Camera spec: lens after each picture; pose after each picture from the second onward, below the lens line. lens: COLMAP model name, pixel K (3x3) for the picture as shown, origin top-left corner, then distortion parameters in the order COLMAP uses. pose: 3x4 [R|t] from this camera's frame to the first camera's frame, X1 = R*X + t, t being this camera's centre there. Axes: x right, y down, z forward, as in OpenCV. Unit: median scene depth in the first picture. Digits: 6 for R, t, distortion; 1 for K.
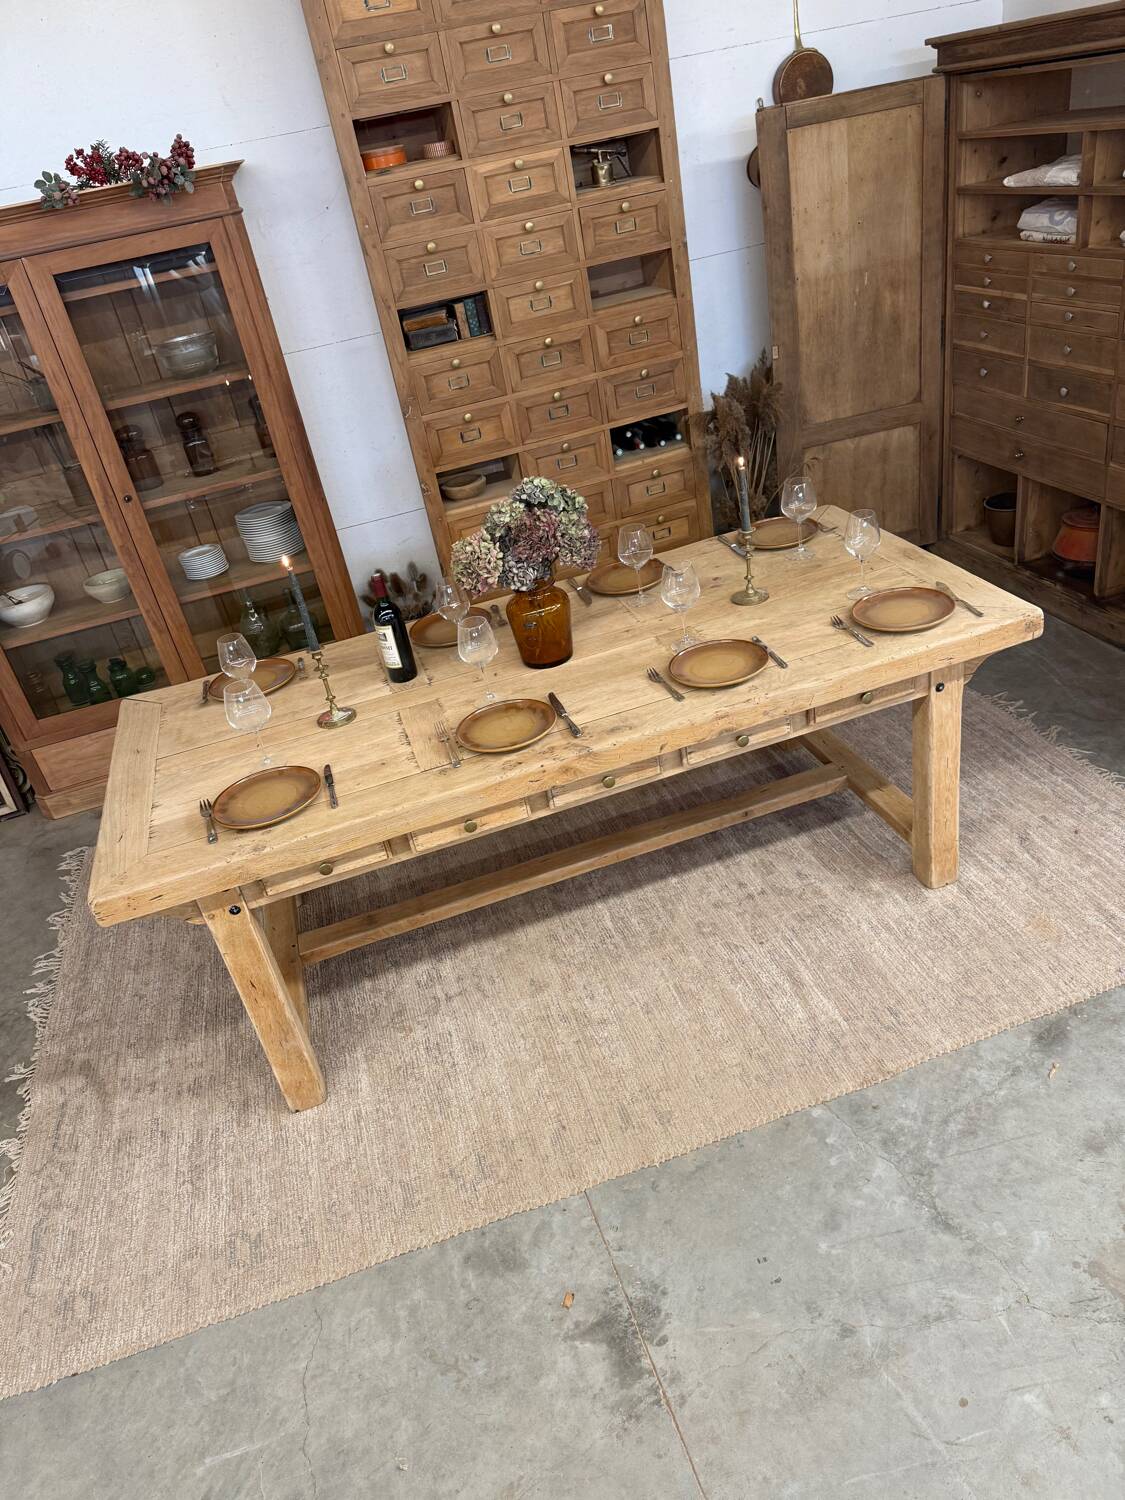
lens RADIAL K [[1068.3, 0, 563.4], [0, 1068.3, 748.2], [0, 0, 1]] dist [0.019657, -0.026585]
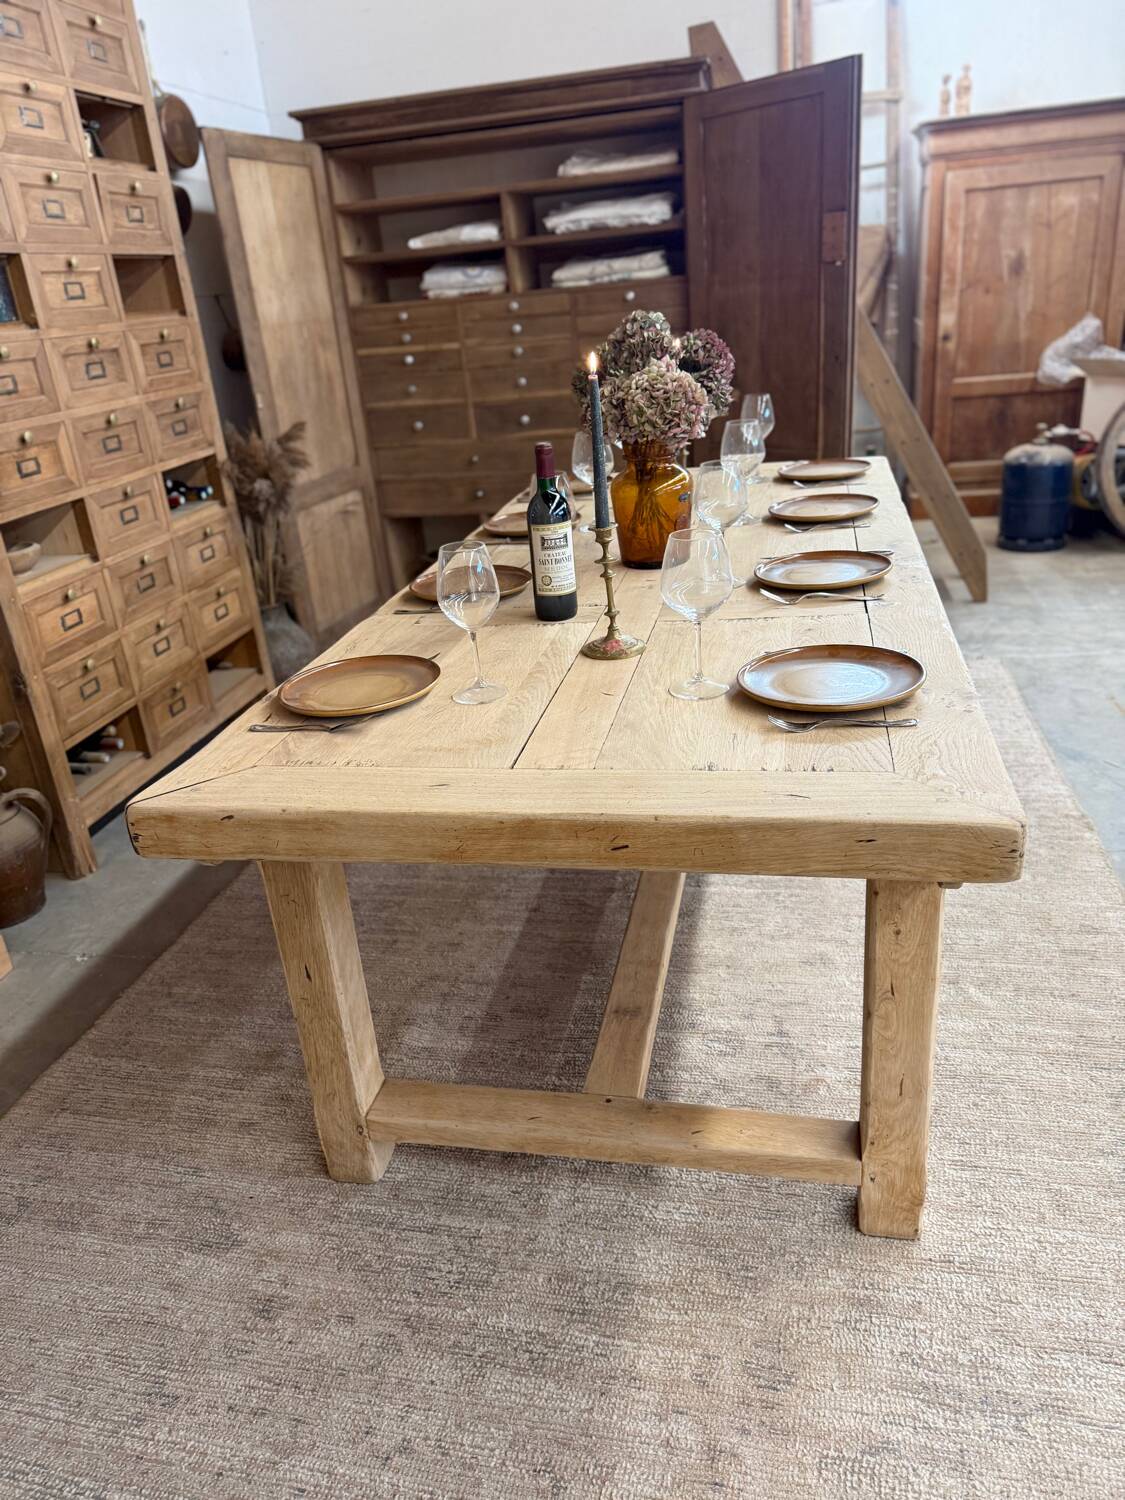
lens RADIAL K [[1068.3, 0, 563.4], [0, 1068.3, 749.1], [0, 0, 1]] dist [0.019657, -0.026585]
pose [[0.483572, -0.227069, 0.845339, -0.544903], [0.450539, 0.892576, -0.017971, 0.015857], [-0.750448, 0.389549, 0.533928, 0.505819]]
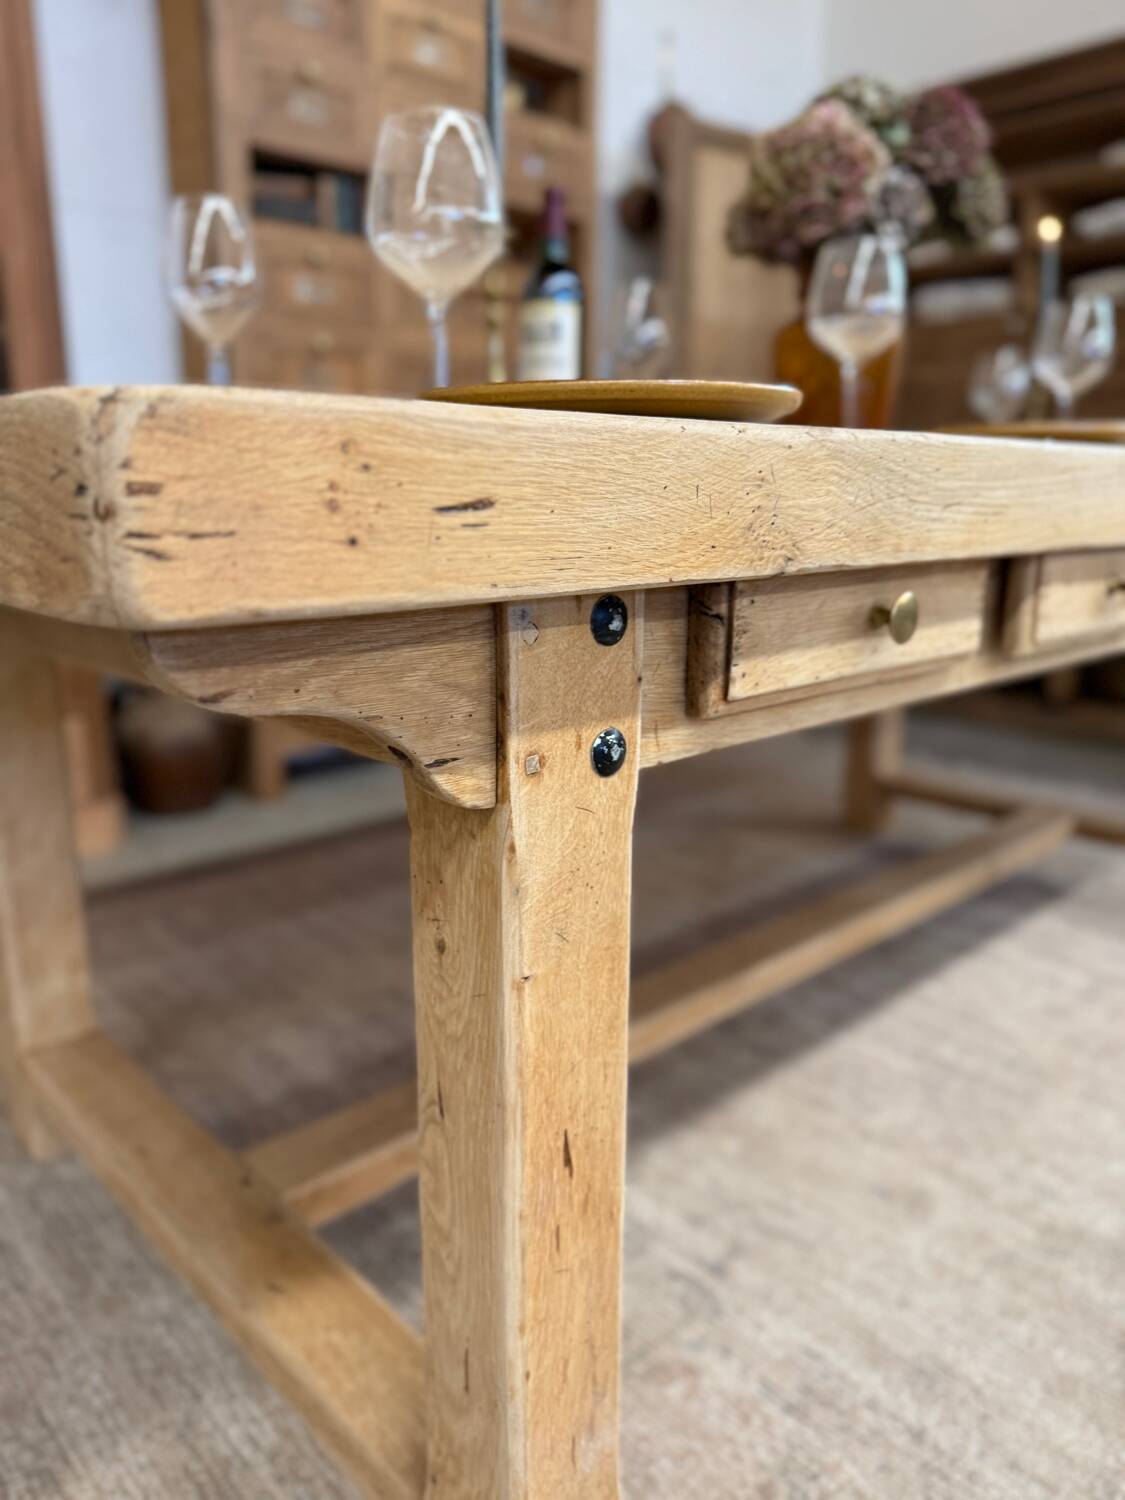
lens RADIAL K [[1082.8, 0, 554.6], [0, 1082.8, 760.2], [0, 0, 1]] dist [0.001622, -0.025962]
pose [[0.885338, 0.061563, 0.460853, -0.258048], [0.093162, 0.947604, -0.305559, 0.135357], [-0.455518, 0.313458, 0.833215, 0.501836]]
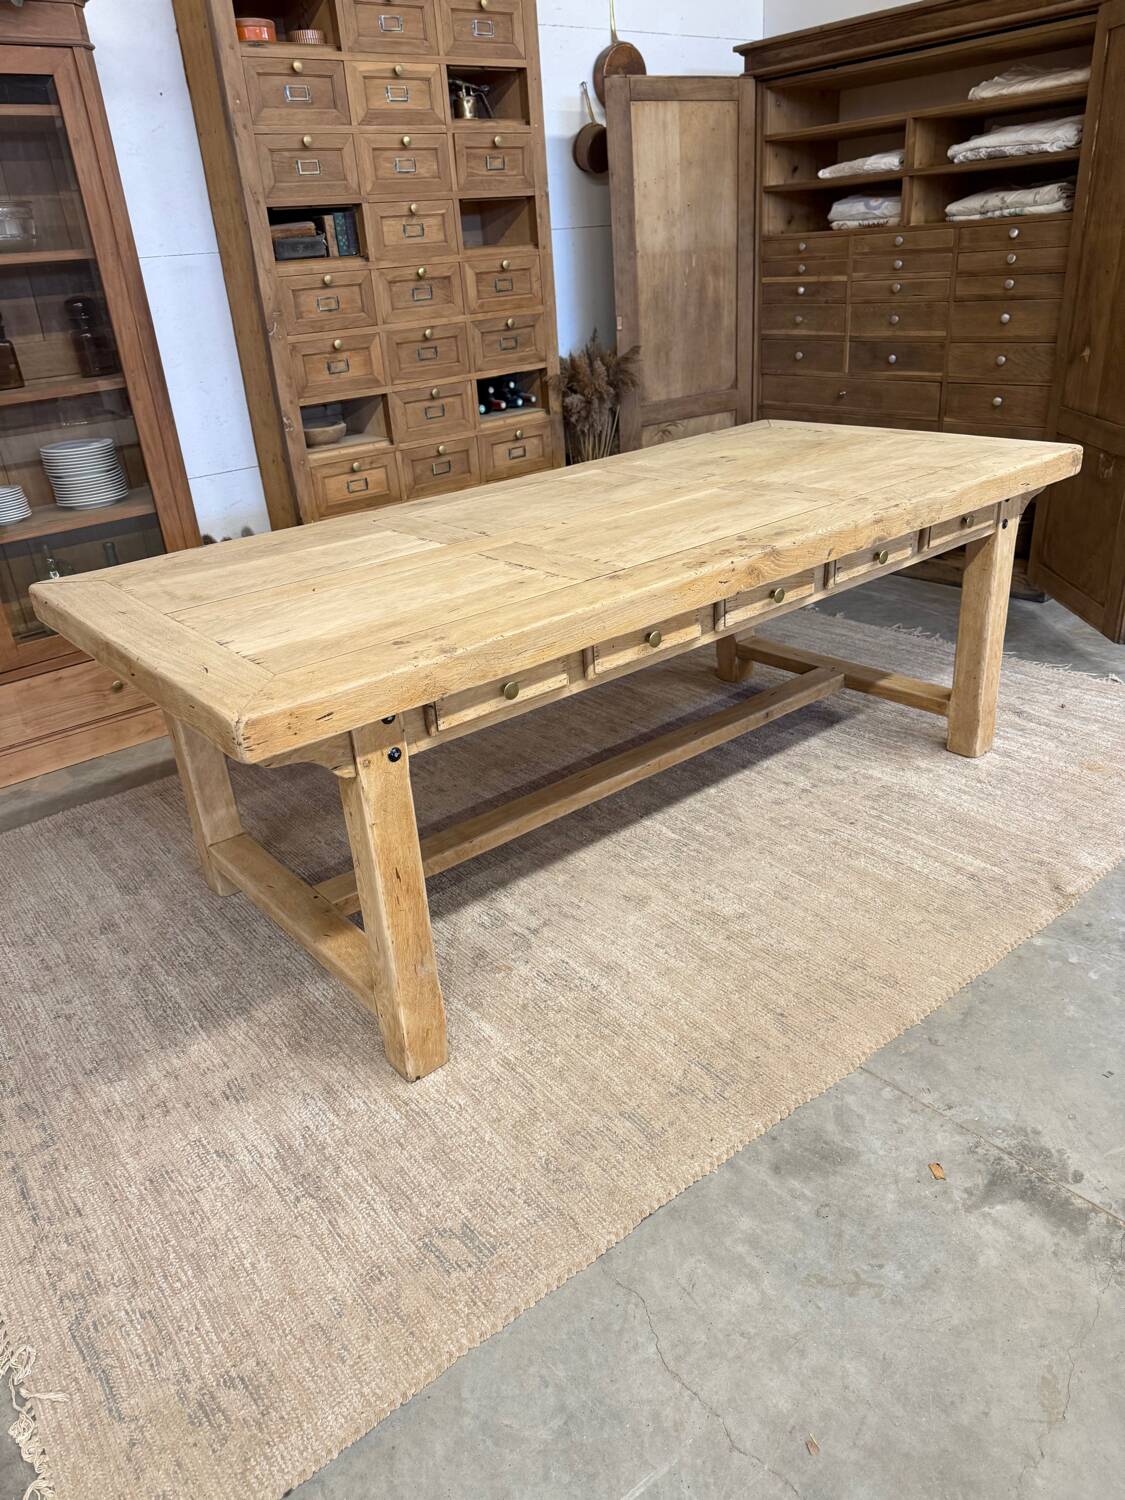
lens RADIAL K [[1068.3, 0, 555.6], [0, 1068.3, 751.0], [0, 0, 1]] dist [0.019657, -0.026585]
pose [[0.921830, -0.065176, 0.382074, -0.294216], [0.119100, 0.985700, -0.119208, 0.151298], [-0.368841, 0.155395, 0.916411, 0.187764]]
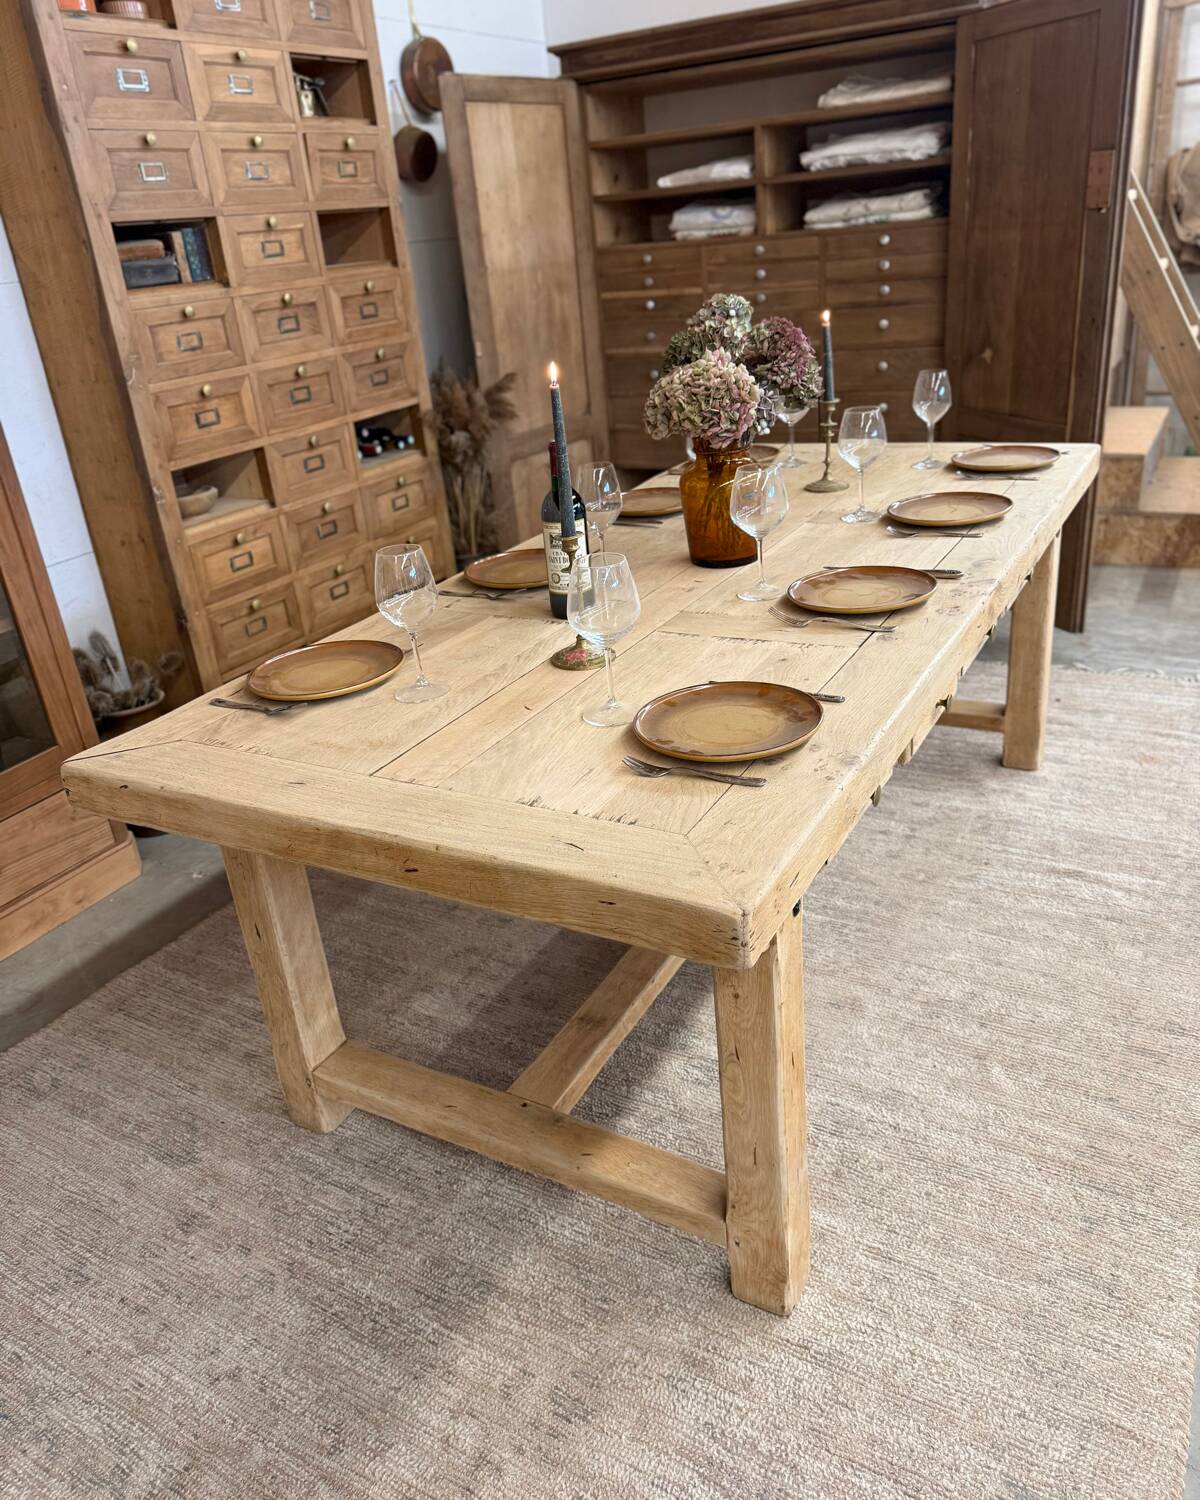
lens RADIAL K [[1137.7, 0, 602.7], [0, 1137.7, 740.6], [0, 0, 1]] dist [0.027678, -0.042097]
pose [[0.721053, -0.186262, 0.667375, -0.460689], [0.324570, 0.941775, -0.087829, 0.055121], [-0.612158, 0.279939, 0.739525, 0.372402]]
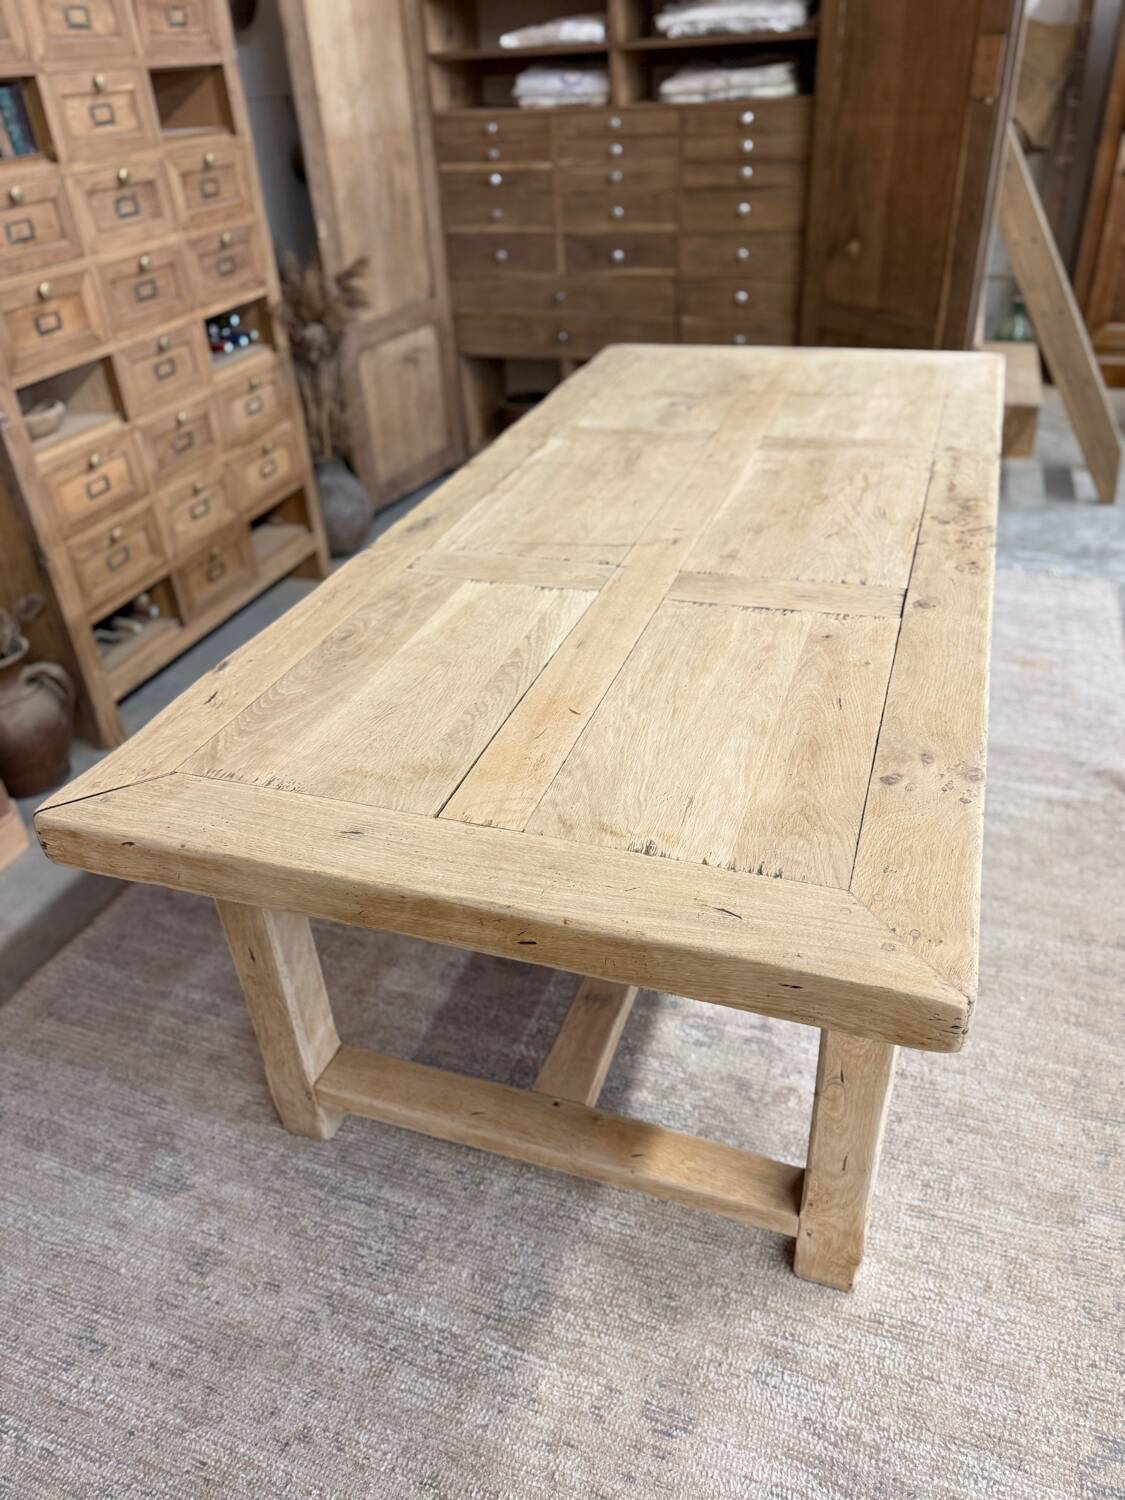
lens RADIAL K [[1068.3, 0, 565.9], [0, 1068.3, 747.6], [0, 0, 1]] dist [0.019657, -0.026585]
pose [[0.585713, -0.321508, 0.744025, -0.467153], [0.372621, 0.922015, 0.105085, -0.029187], [-0.719788, 0.215689, 0.659836, 0.467672]]
